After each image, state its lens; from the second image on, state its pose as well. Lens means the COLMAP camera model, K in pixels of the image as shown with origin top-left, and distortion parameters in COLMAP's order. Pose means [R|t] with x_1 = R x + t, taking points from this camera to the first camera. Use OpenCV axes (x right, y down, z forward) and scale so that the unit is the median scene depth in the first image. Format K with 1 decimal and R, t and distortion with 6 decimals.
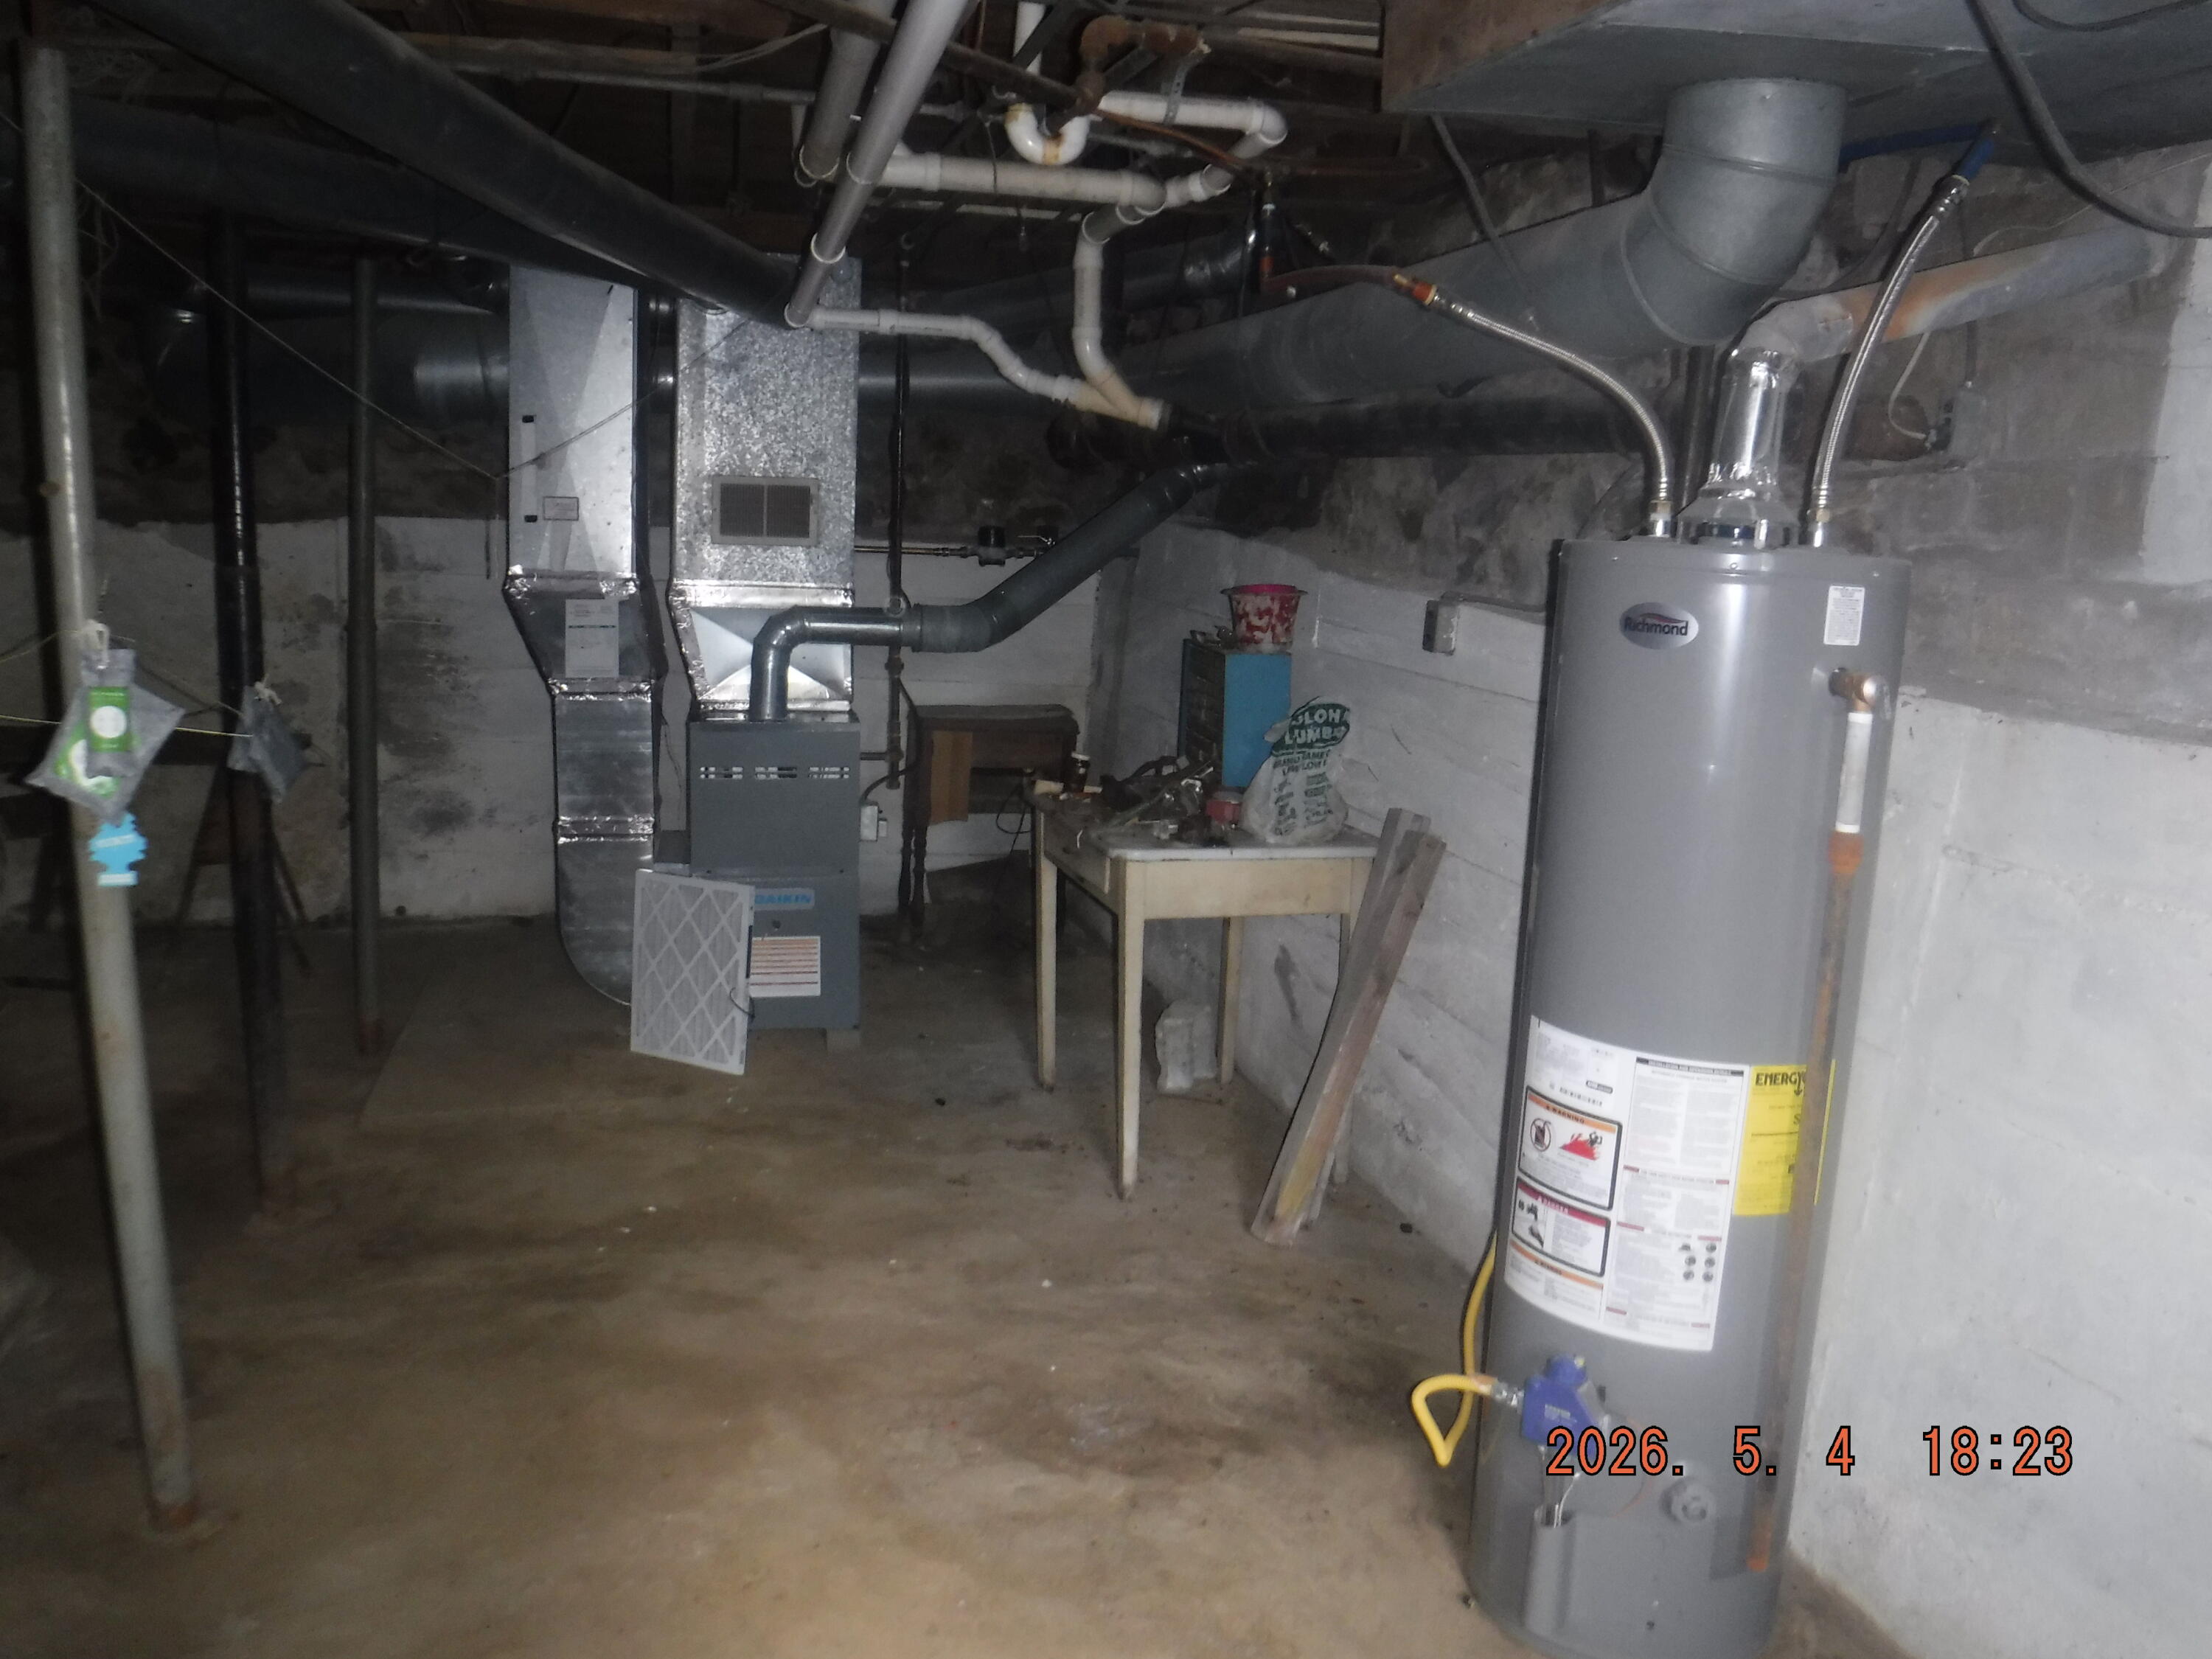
lens RADIAL K [[1839.6, 0, 1109.3], [0, 1839.6, 814.4], [0, 0, 1]] dist [-0.025841, -0.040171]
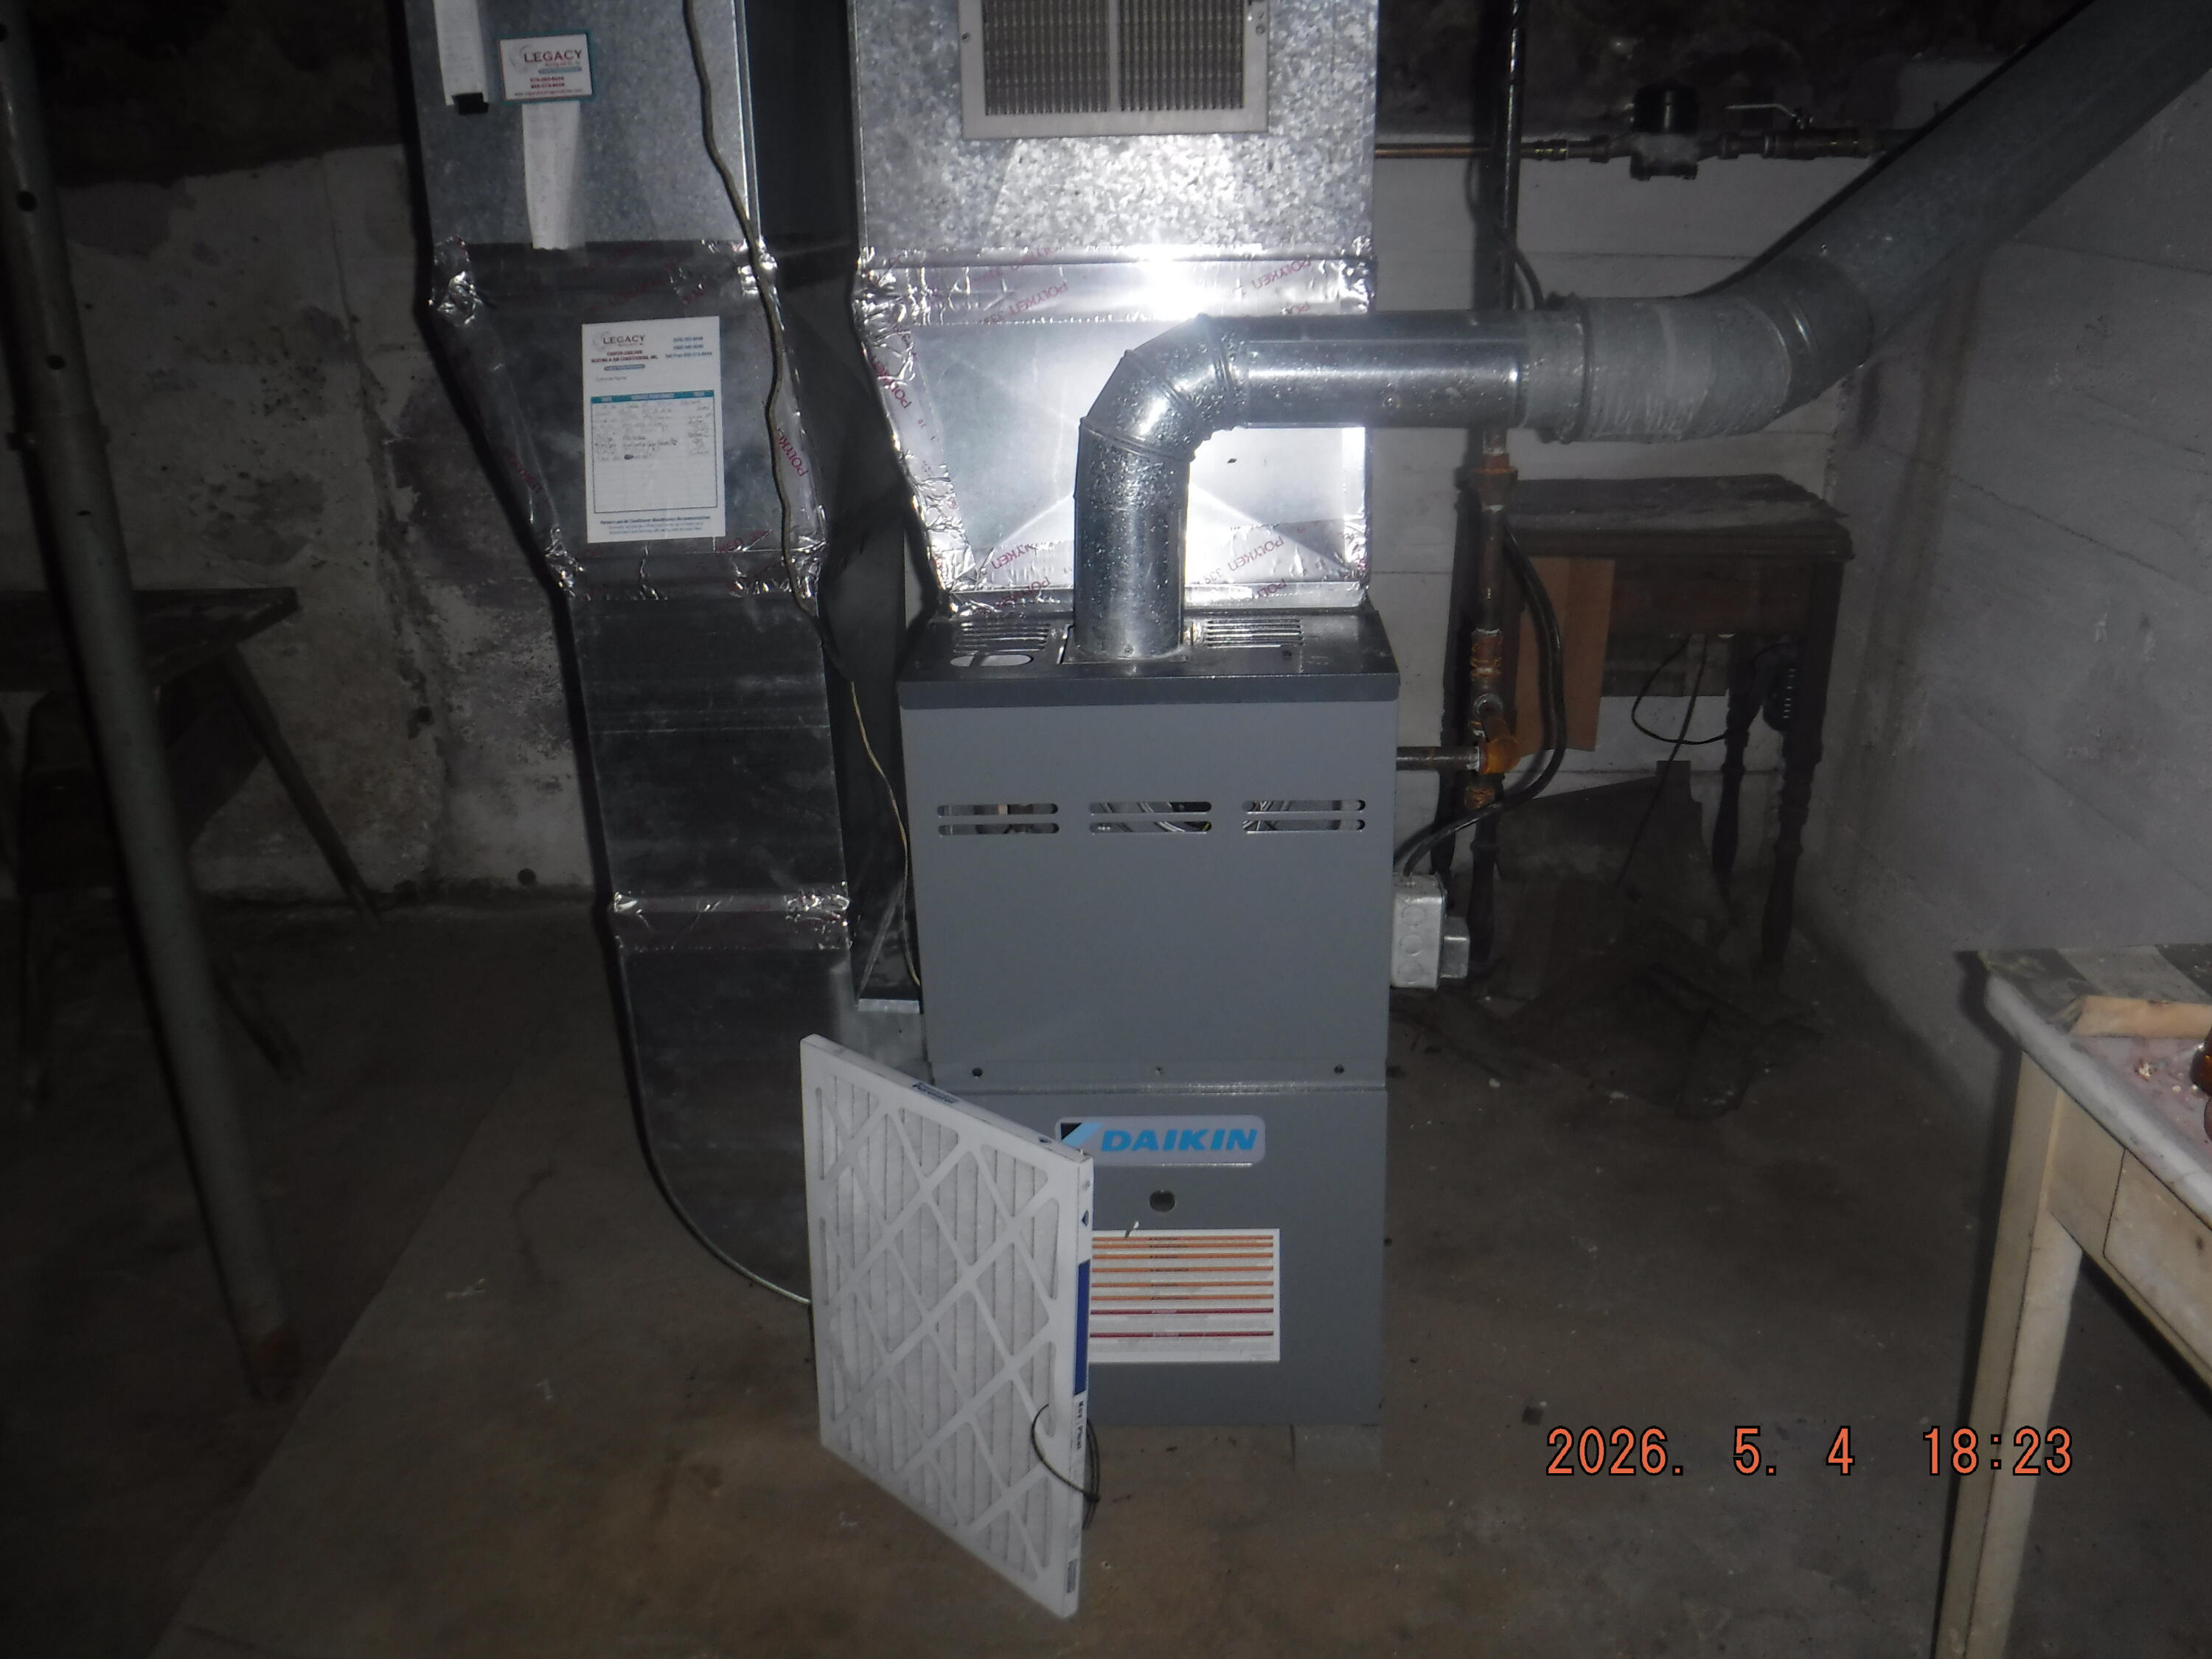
lens RADIAL K [[1896.2, 0, 1107.8], [0, 1896.2, 784.1], [0, 0, 1]] dist [-0.095438, -0.005187]
pose [[0.970050, 0.022497, -0.241862, -0.100698], [0.018558, 0.985928, 0.166137, -0.084918], [0.242196, -0.165649, 0.955982, 0.639591]]
